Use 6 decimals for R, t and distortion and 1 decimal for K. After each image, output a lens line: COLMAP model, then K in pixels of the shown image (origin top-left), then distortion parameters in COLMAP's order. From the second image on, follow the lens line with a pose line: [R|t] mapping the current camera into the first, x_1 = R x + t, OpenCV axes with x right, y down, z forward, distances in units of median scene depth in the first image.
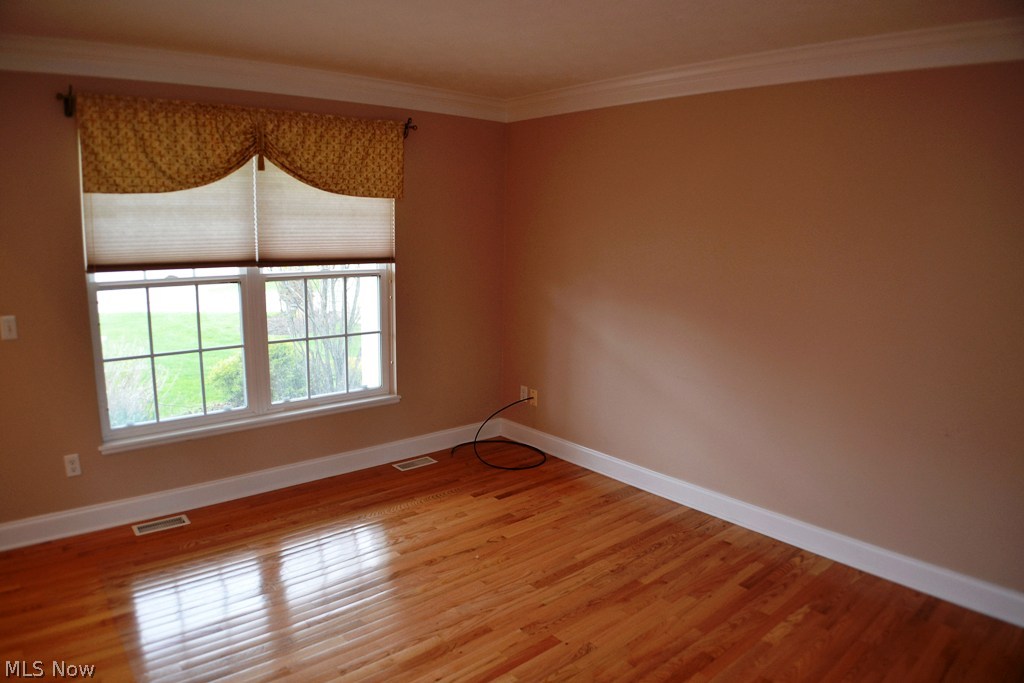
lens RADIAL K [[647.2, 0, 507.4], [0, 647.2, 353.4], [0, 0, 1]] dist [-0.170531, 0.042923]
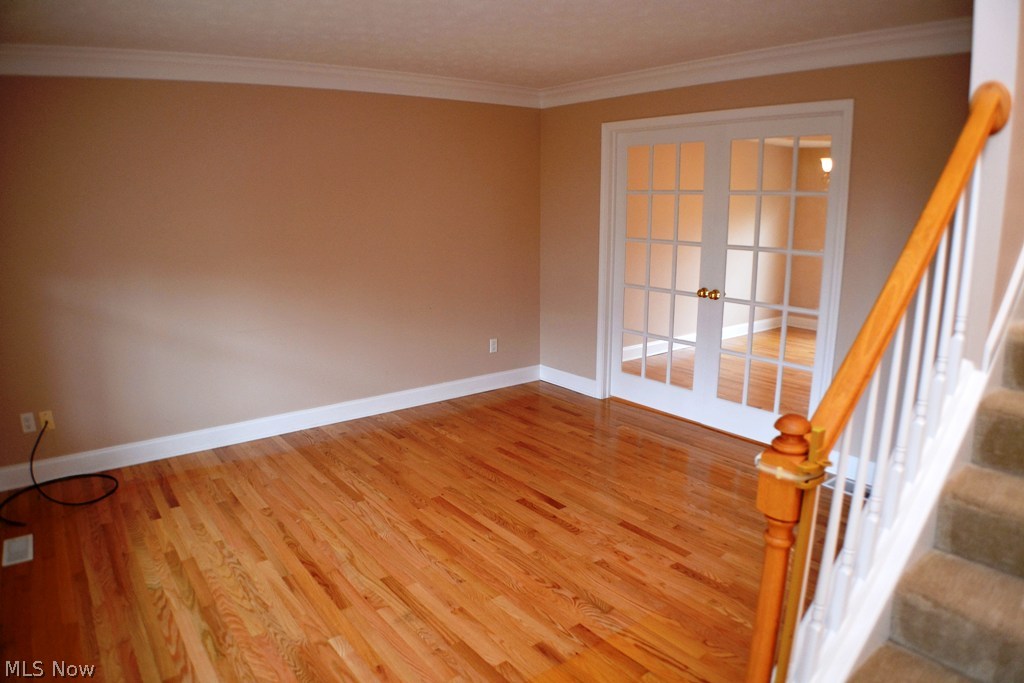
lens RADIAL K [[647.2, 0, 507.4], [0, 647.2, 353.4], [0, 0, 1]] dist [-0.170531, 0.042923]
pose [[0.057398, -0.244698, 0.967899, -0.826768], [0.195950, 0.953401, 0.229412, -0.092478], [-0.978933, 0.176492, 0.102672, 0.450659]]
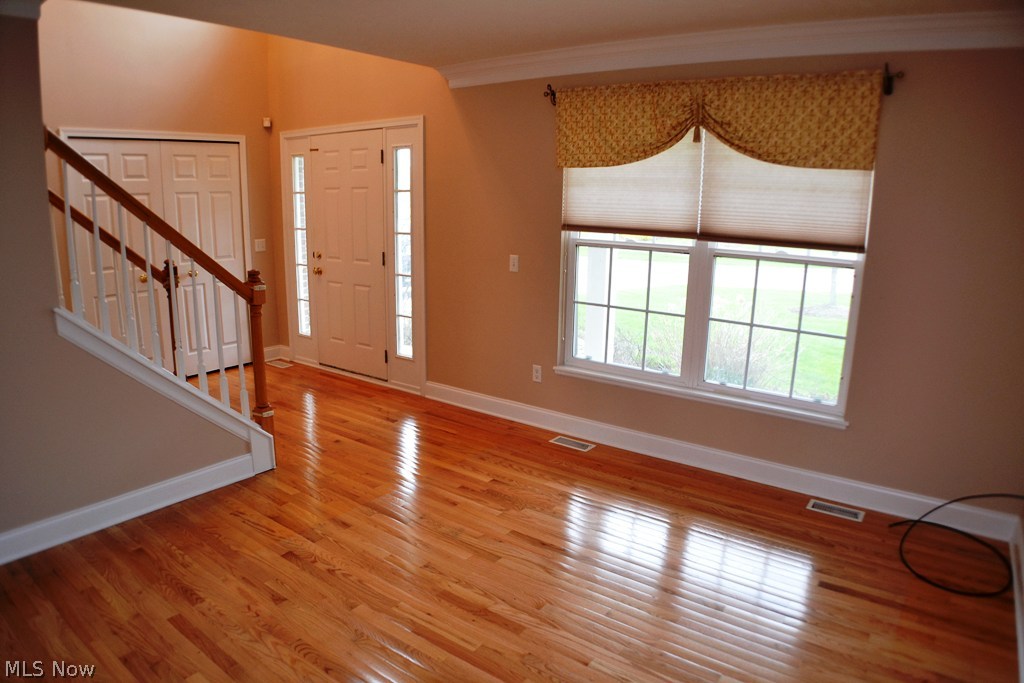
lens RADIAL K [[647.2, 0, 507.4], [0, 647.2, 353.4], [0, 0, 1]] dist [-0.170531, 0.042923]
pose [[0.220286, 0.211633, -0.952200, 0.540695], [-0.195934, 0.965884, 0.169346, -0.076064], [0.955554, 0.149264, 0.254237, 0.490913]]
